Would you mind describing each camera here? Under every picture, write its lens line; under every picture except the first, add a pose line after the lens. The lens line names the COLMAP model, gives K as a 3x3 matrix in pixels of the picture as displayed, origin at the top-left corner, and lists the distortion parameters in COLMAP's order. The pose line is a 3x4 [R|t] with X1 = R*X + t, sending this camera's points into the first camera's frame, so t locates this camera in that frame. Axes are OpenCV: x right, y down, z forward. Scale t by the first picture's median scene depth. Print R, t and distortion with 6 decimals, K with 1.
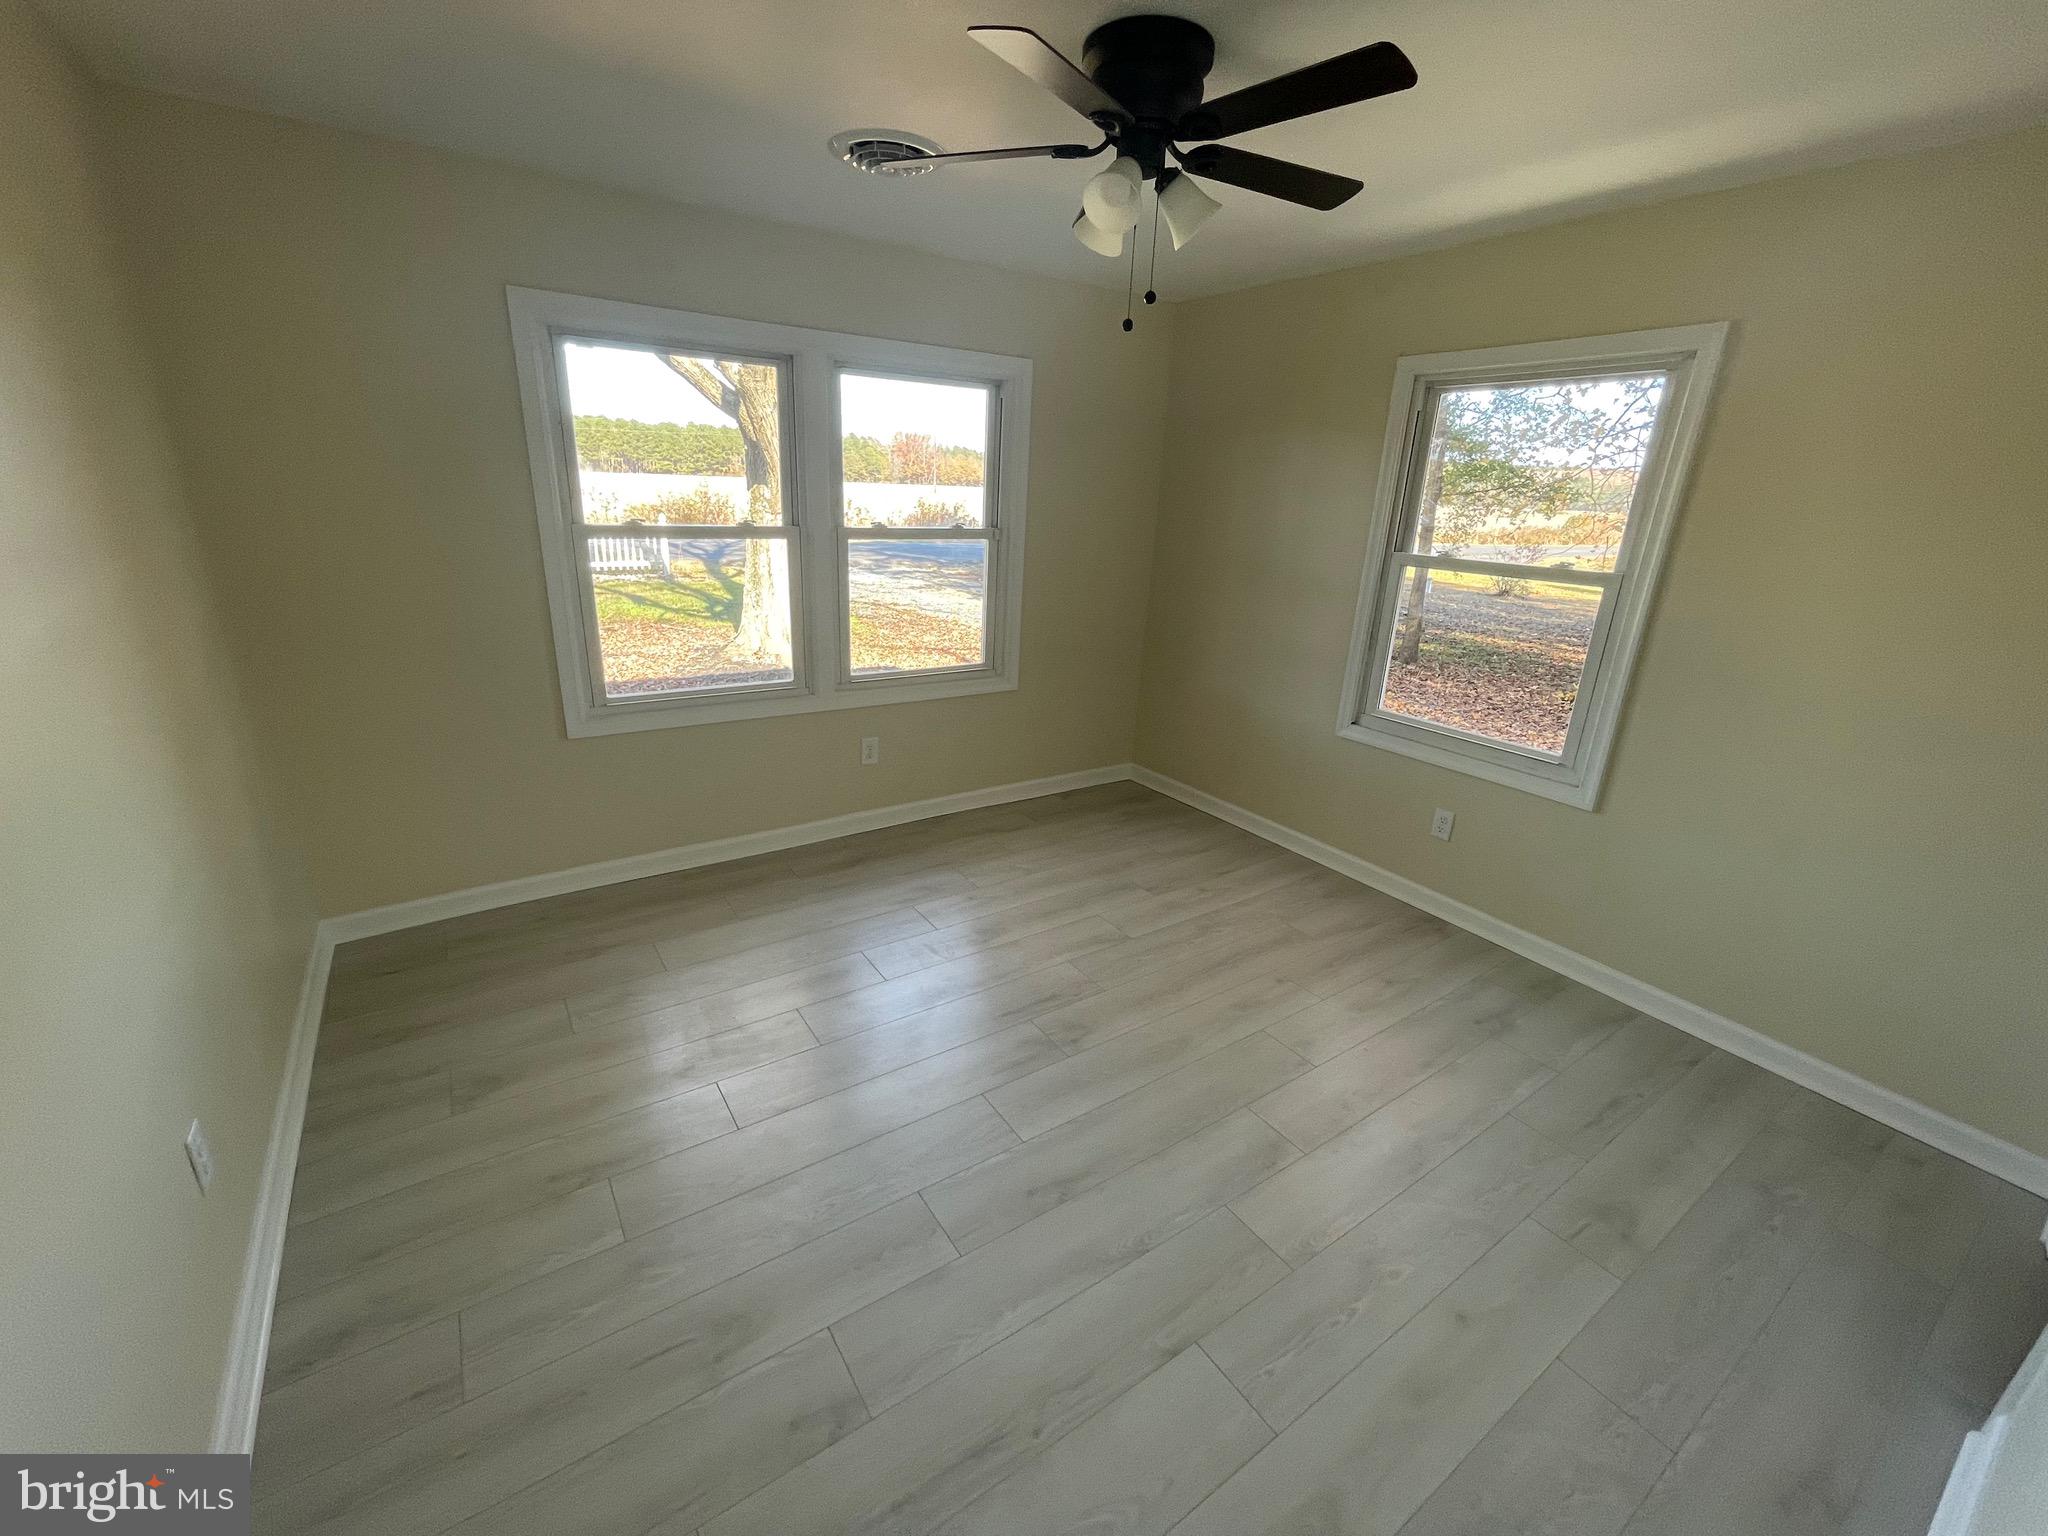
lens RADIAL K [[835.0, 0, 1013.9], [0, 835.0, 774.2], [0, 0, 1]] dist [-0.000013, 0.000614]
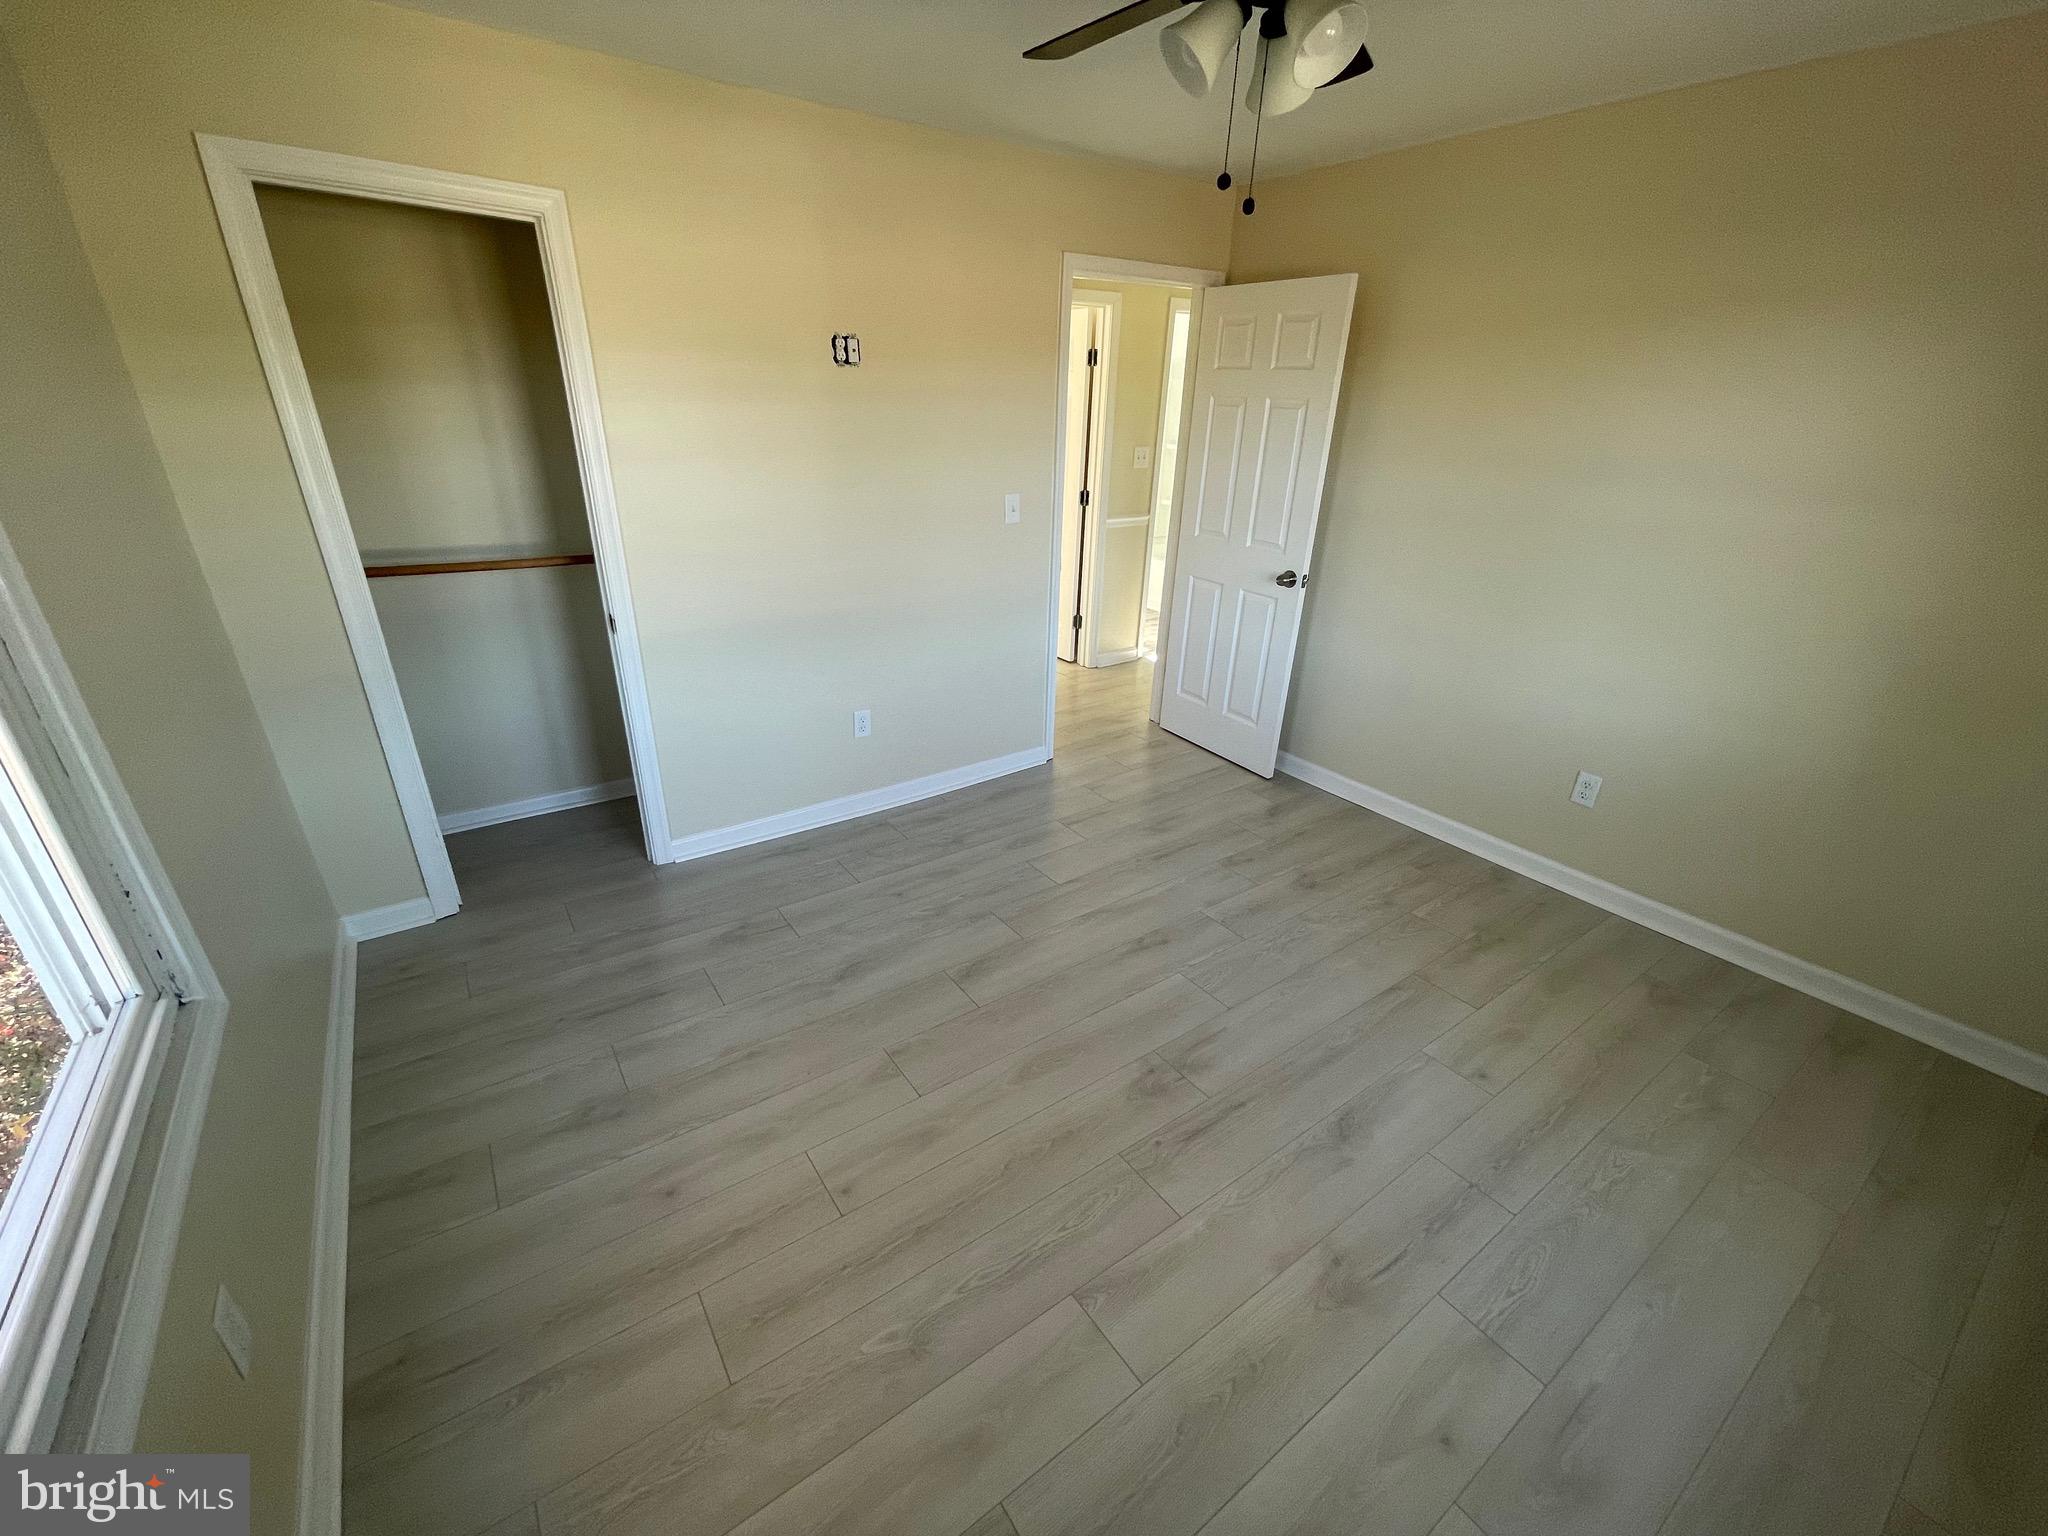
lens RADIAL K [[835.0, 0, 1013.9], [0, 835.0, 774.2], [0, 0, 1]] dist [-0.000013, 0.000614]
pose [[-0.997702, -0.051058, -0.044548, 0.246189], [-0.067686, 0.720300, 0.690352, -0.451917], [-0.003160, 0.691781, -0.722101, 1.296540]]
